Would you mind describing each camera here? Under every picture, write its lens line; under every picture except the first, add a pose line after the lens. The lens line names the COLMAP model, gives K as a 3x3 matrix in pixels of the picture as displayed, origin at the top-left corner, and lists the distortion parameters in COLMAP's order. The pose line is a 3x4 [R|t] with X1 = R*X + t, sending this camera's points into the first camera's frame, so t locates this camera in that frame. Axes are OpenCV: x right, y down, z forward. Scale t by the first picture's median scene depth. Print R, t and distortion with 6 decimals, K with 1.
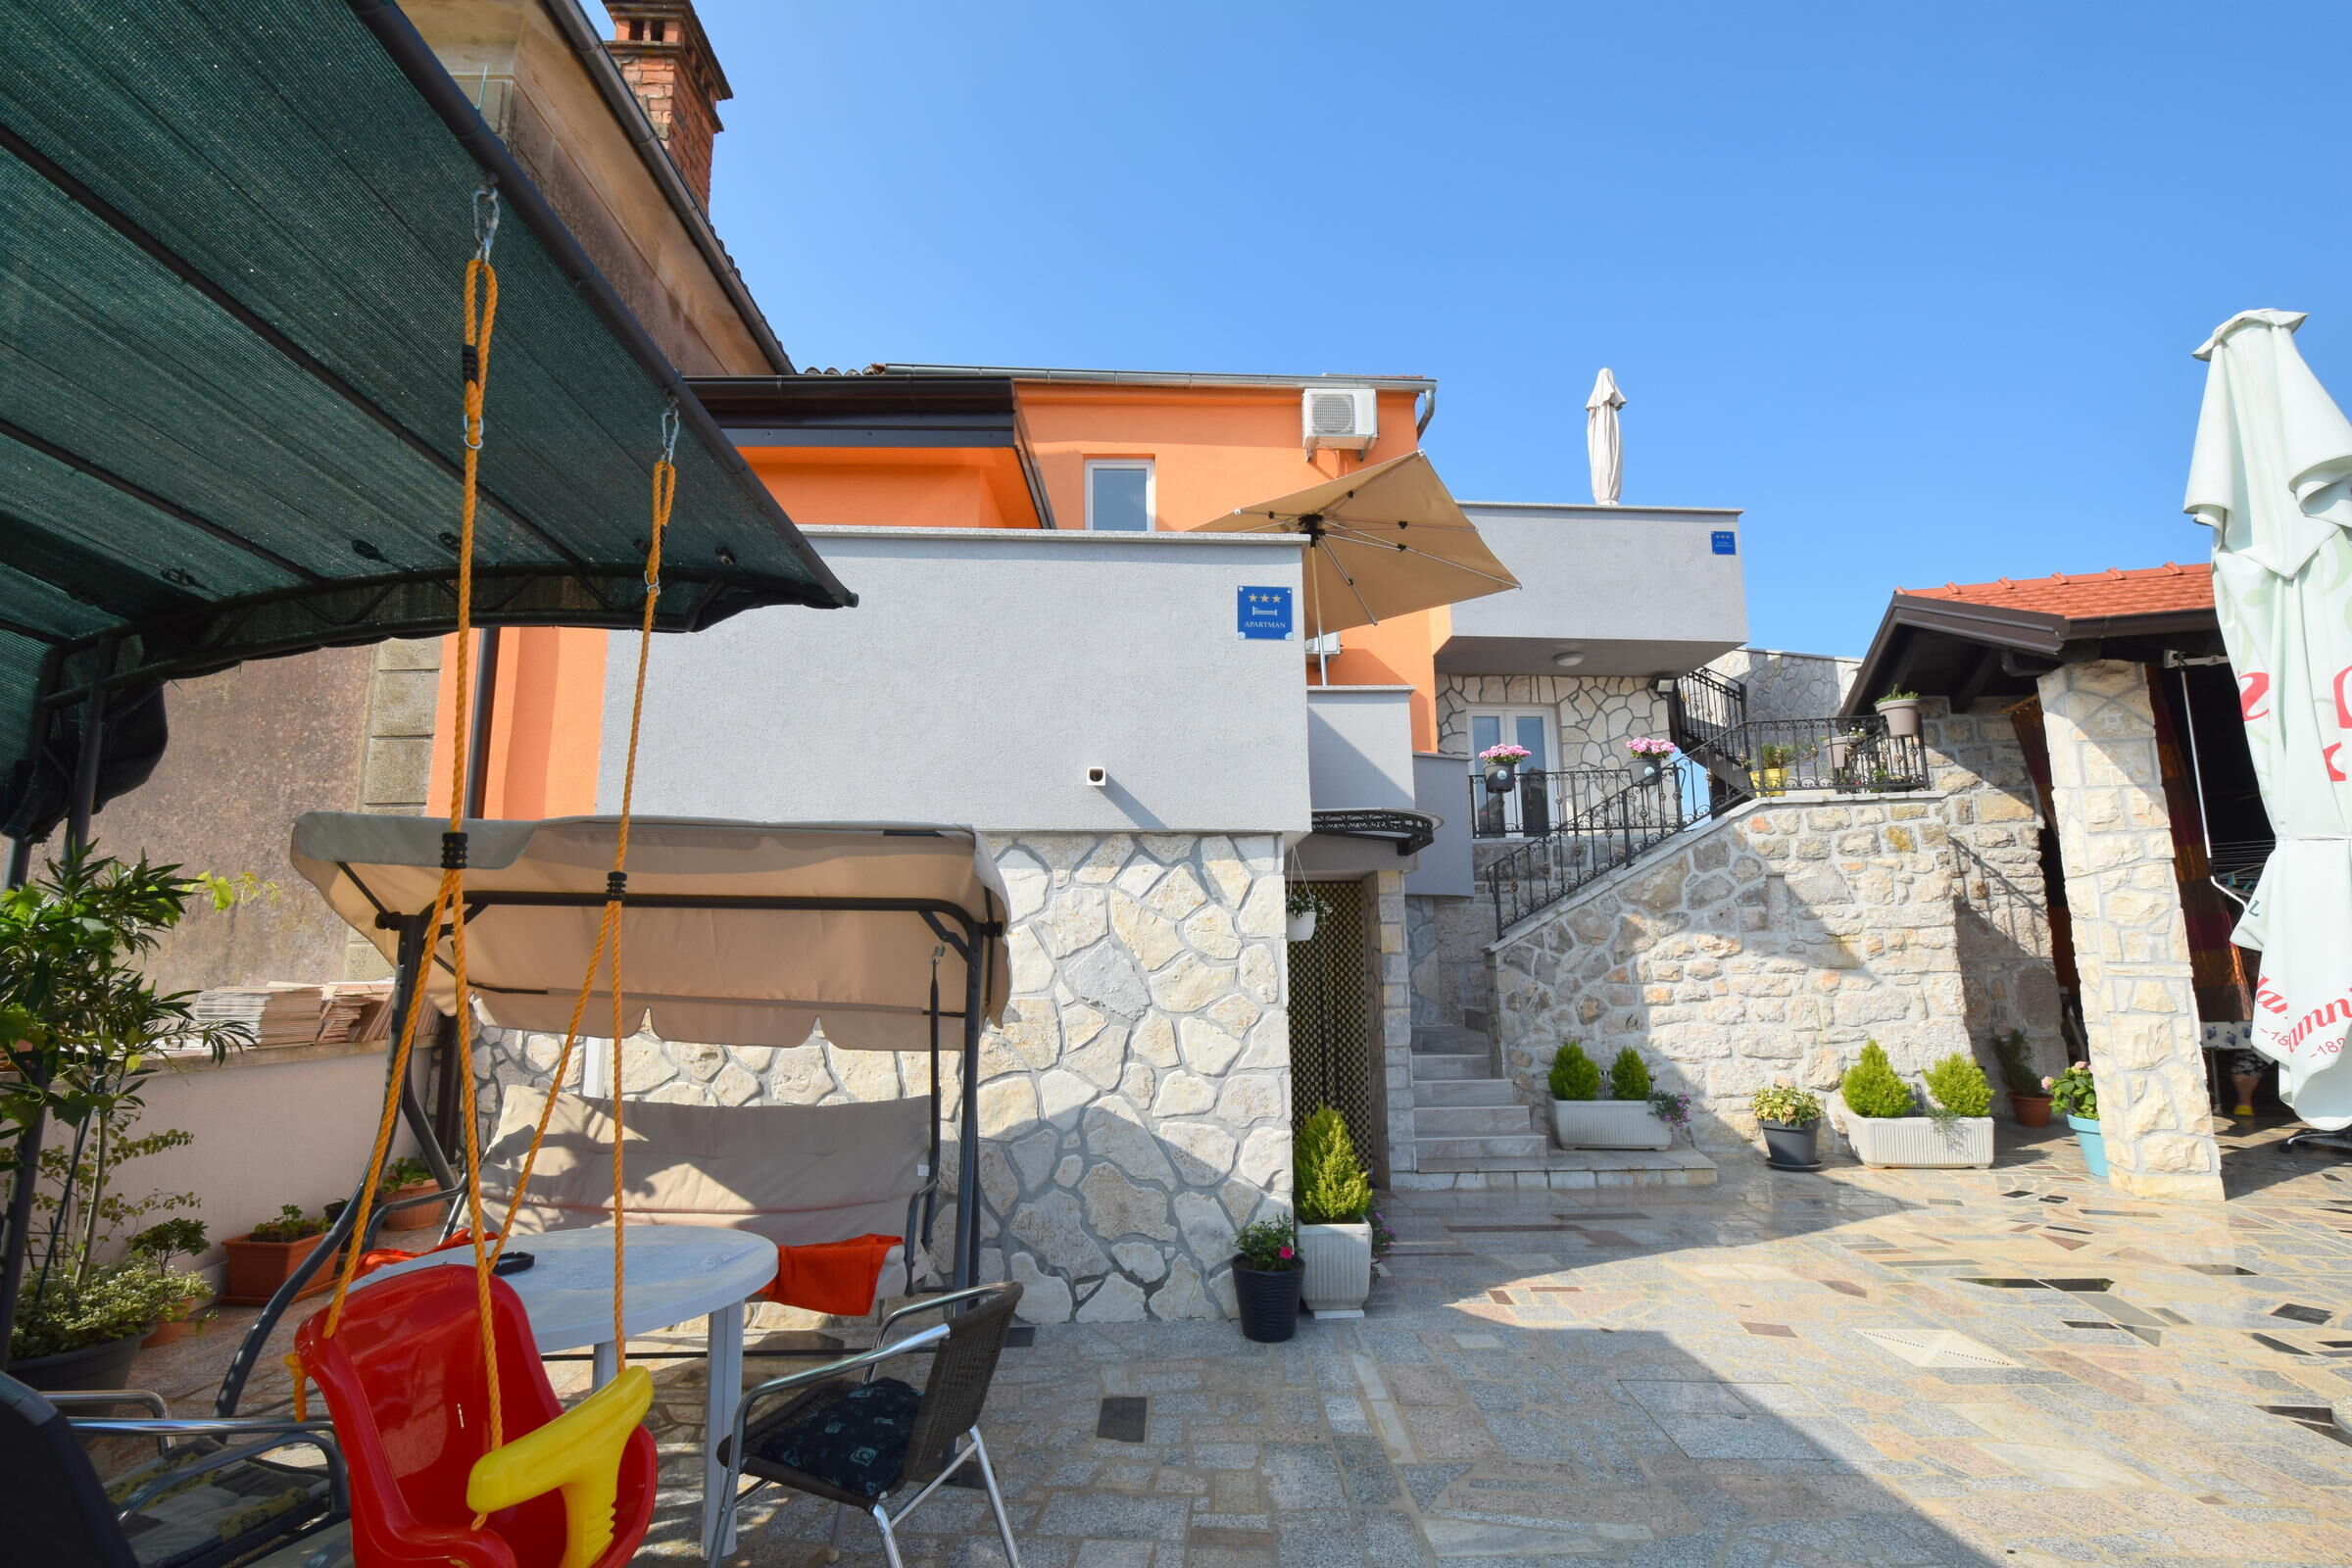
lens RADIAL K [[1021.1, 0, 1184.6], [0, 1021.1, 818.8], [0, 0, 1]] dist [0.009153, -0.009826]
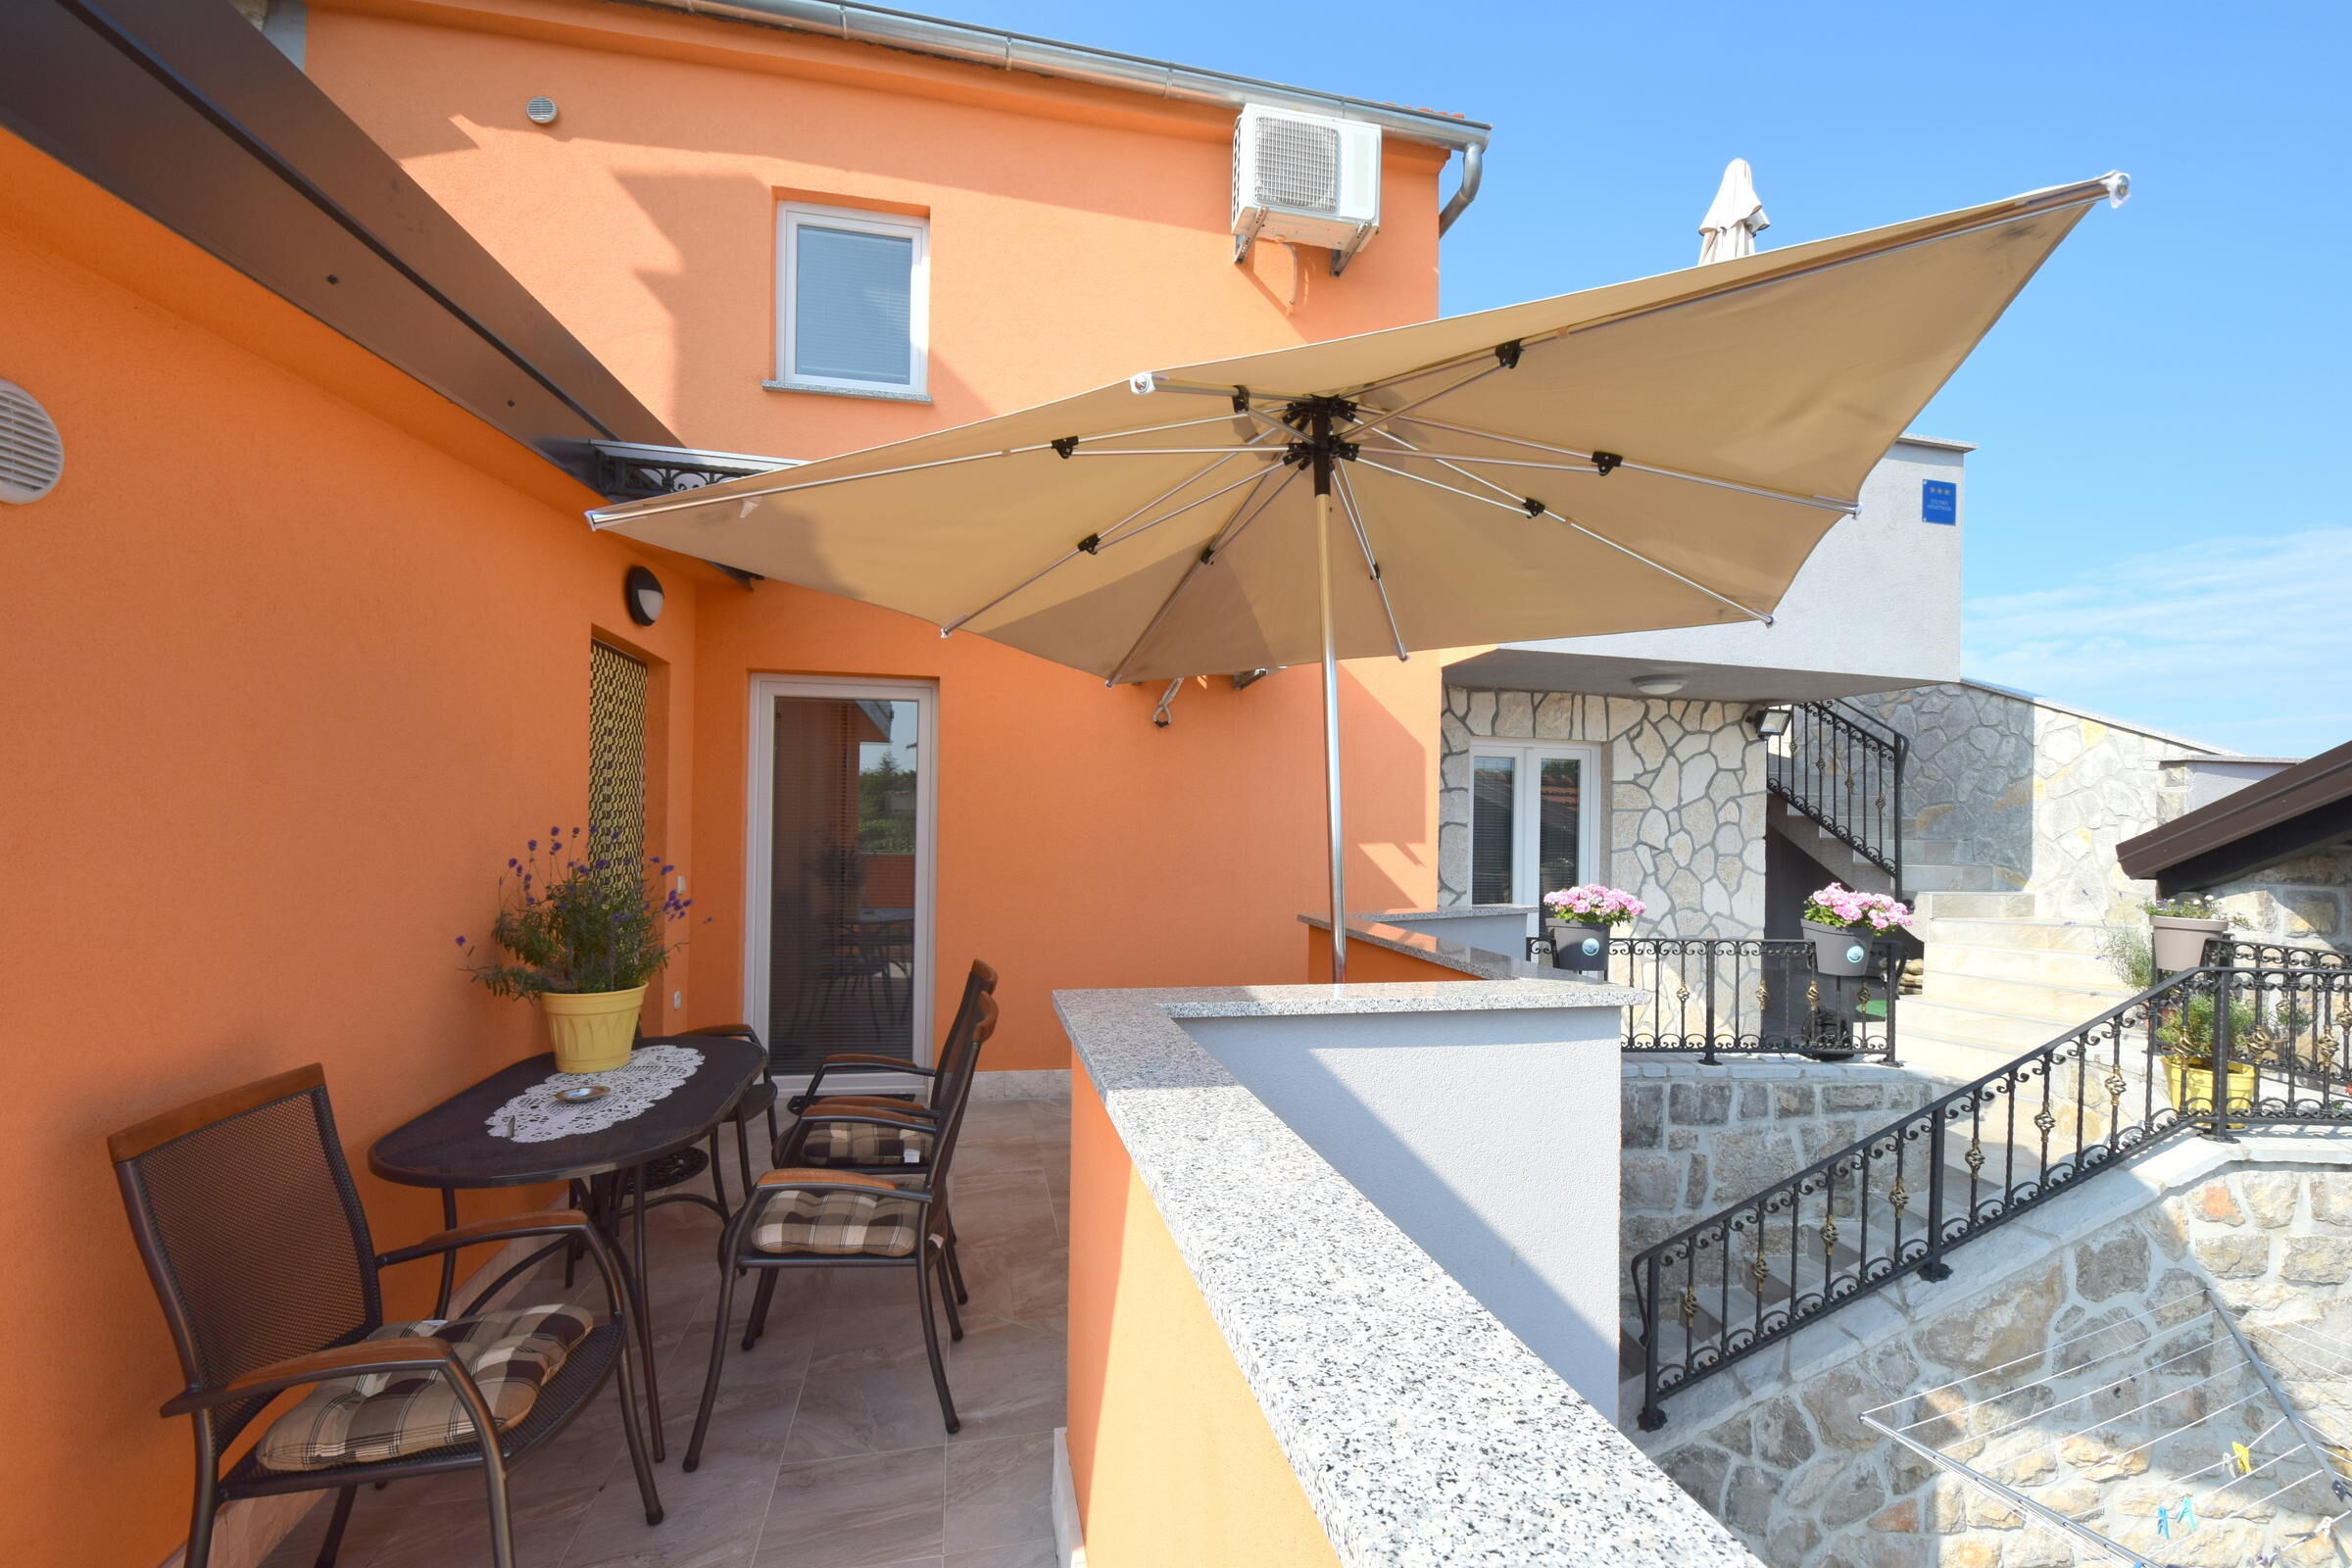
lens RADIAL K [[1021.4, 0, 1185.8], [0, 1021.4, 817.4], [0, 0, 1]] dist [0.008118, -0.008200]
pose [[0.984087, 0.029705, 0.175186, 0.019413], [-0.054601, 0.988779, 0.139053, -0.206031], [-0.169089, -0.146405, 0.974666, 0.659821]]
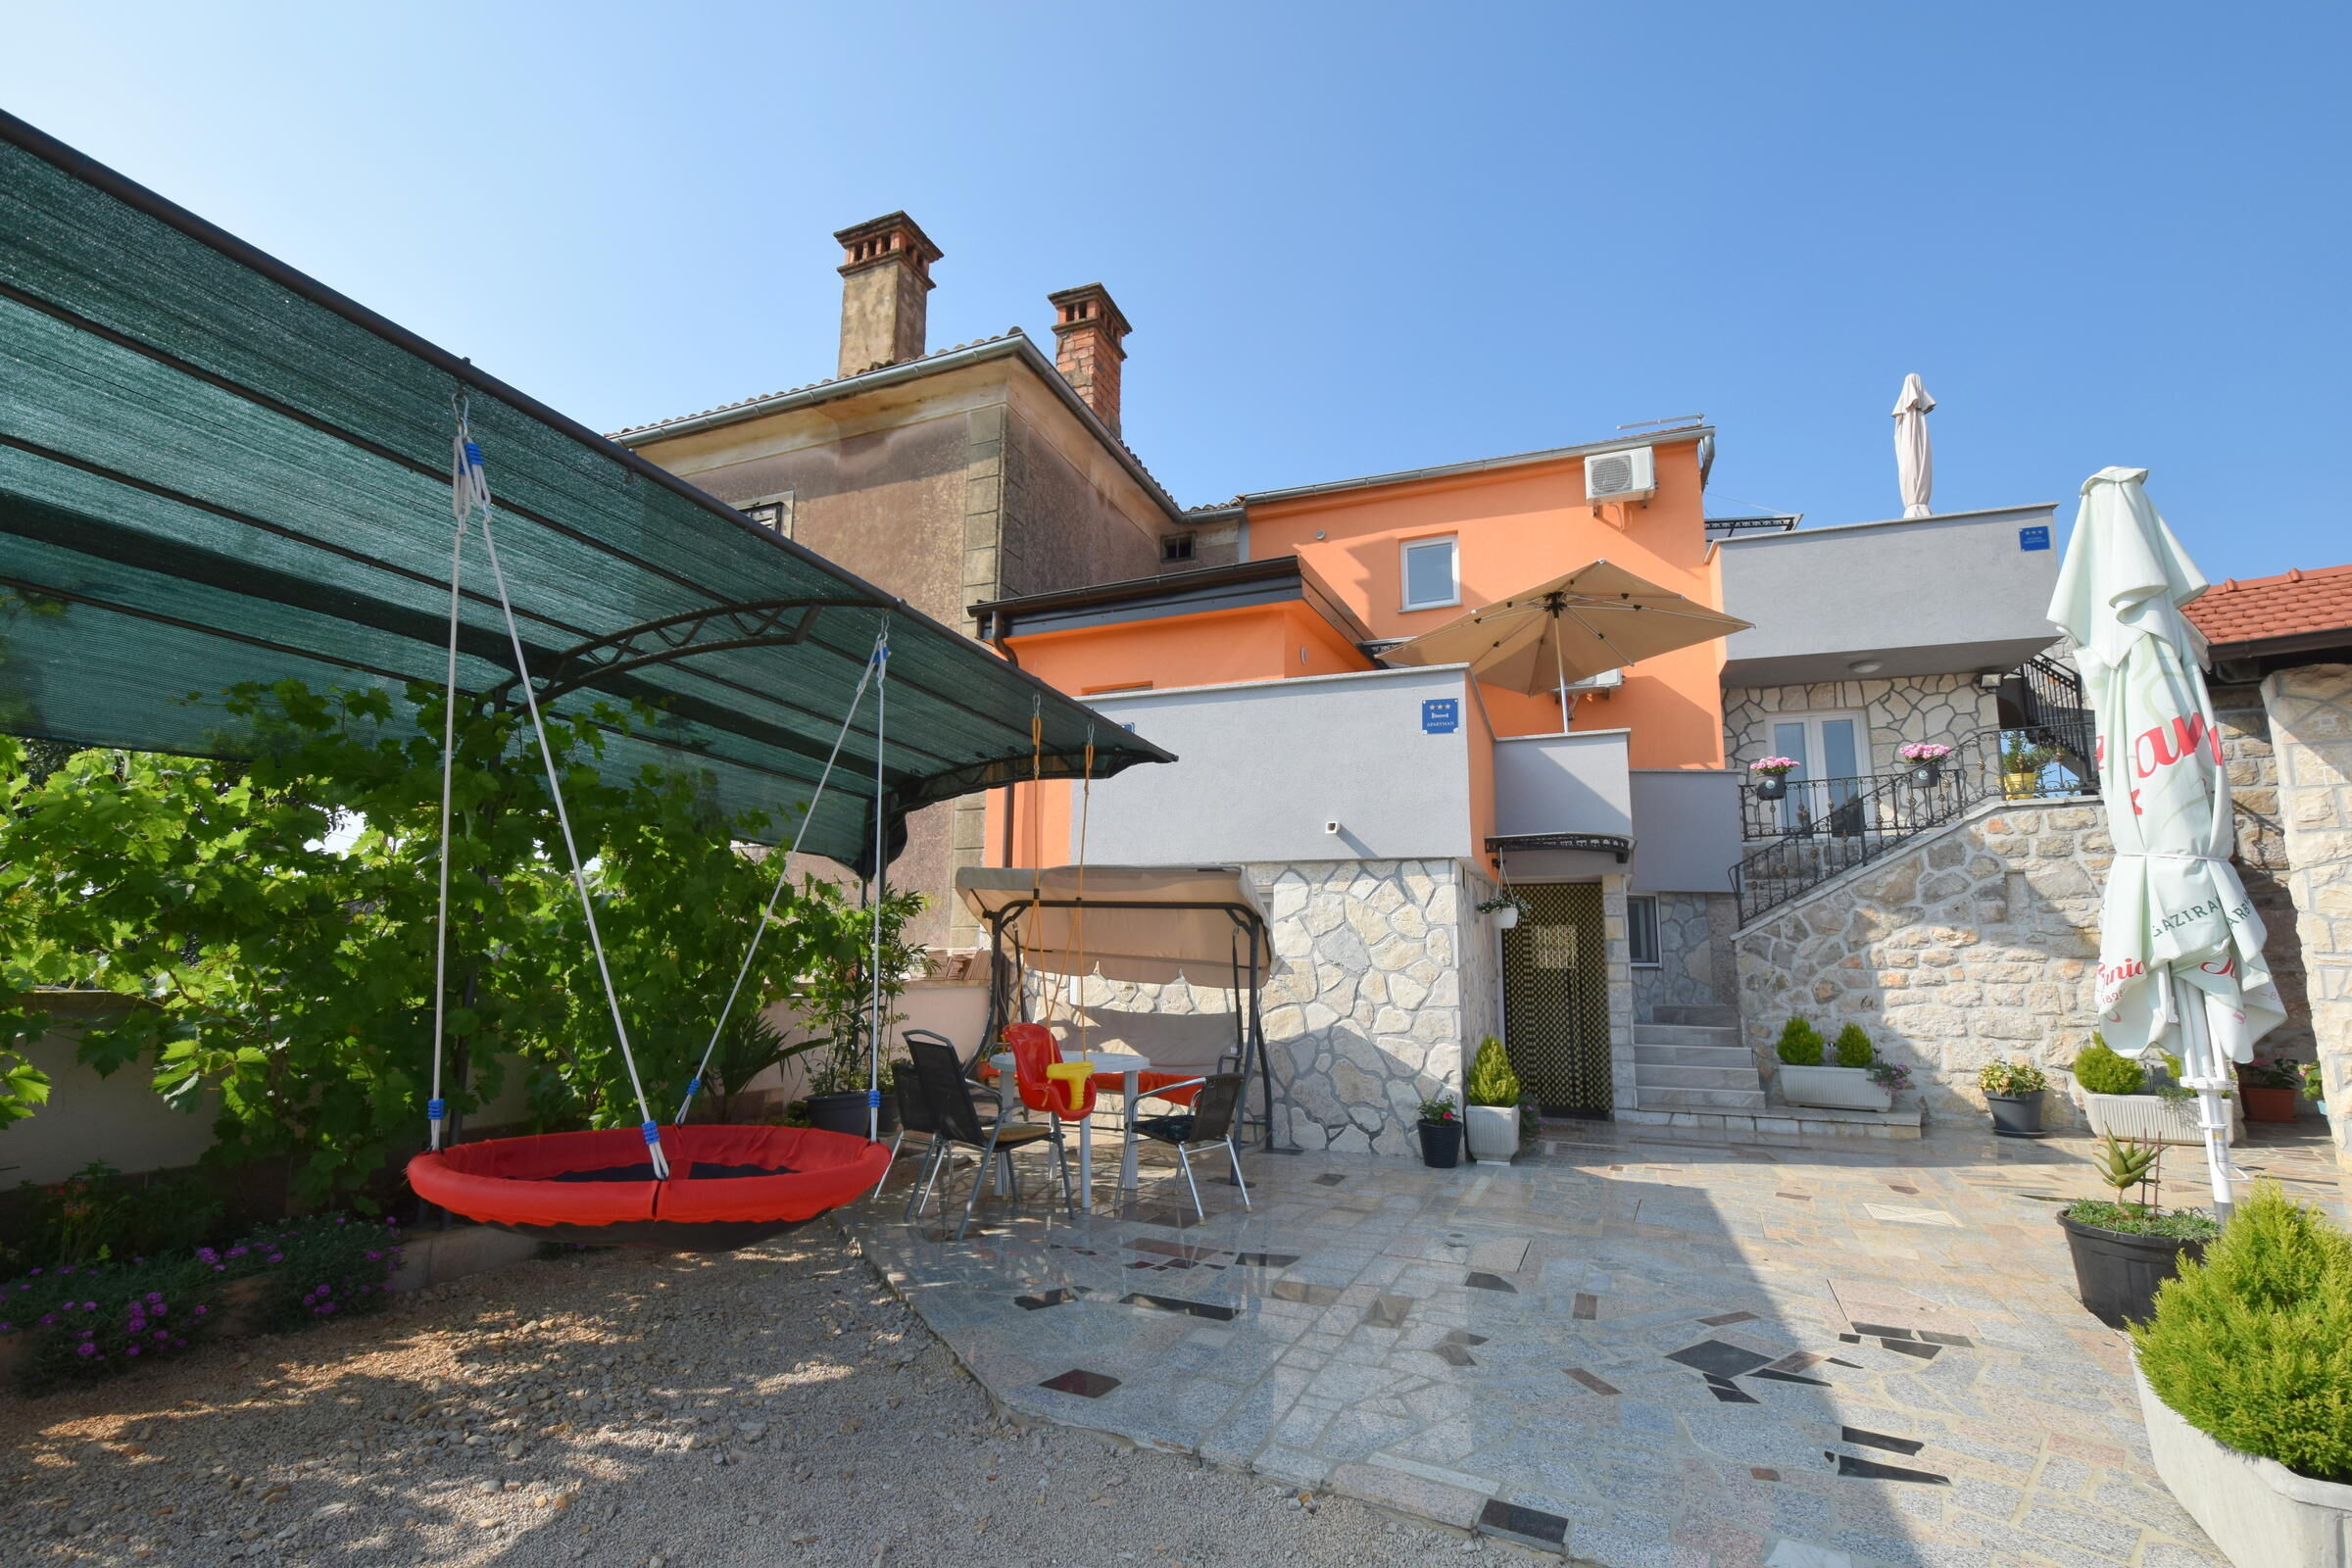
lens RADIAL K [[1021.1, 0, 1184.6], [0, 1021.1, 818.8], [0, 0, 1]] dist [0.009153, -0.009826]
pose [[0.918114, -0.037891, -0.394501, 0.197352], [0.040087, 0.999193, -0.002676, -0.034288], [0.394284, -0.013357, 0.918891, -0.350336]]
